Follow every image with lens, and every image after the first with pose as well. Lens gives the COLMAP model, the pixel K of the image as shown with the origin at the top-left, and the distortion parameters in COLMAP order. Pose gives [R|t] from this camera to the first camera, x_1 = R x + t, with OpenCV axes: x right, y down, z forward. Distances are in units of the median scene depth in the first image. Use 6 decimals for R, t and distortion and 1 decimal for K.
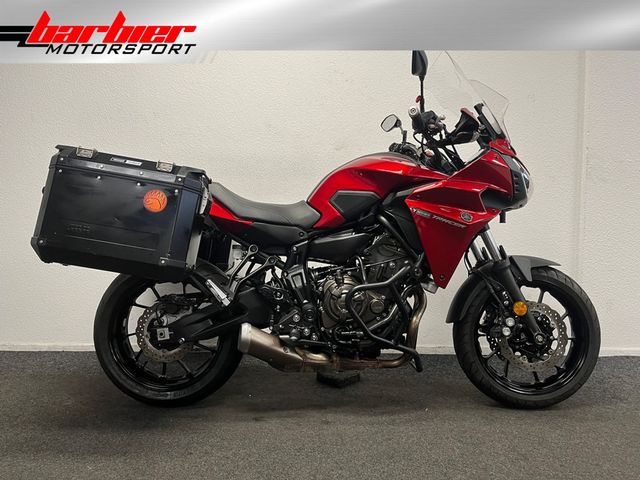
lens RADIAL K [[482.9, 0, 308.2], [0, 482.9, 233.3], [0, 0, 1]] dist [0.046618, -0.014103]
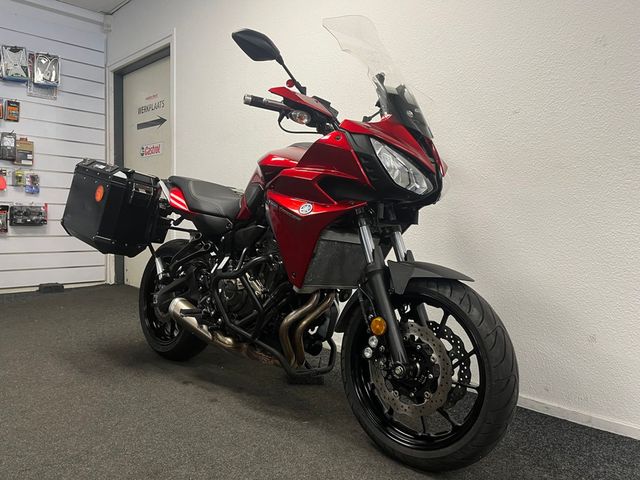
lens RADIAL K [[482.9, 0, 318.6], [0, 482.9, 237.4], [0, 0, 1]] dist [0.046618, -0.014103]
pose [[0.719302, 0.045684, -0.693194, 0.850277], [-0.058334, 0.998283, 0.005259, 0.011515], [0.692244, 0.036654, 0.720732, 0.343714]]
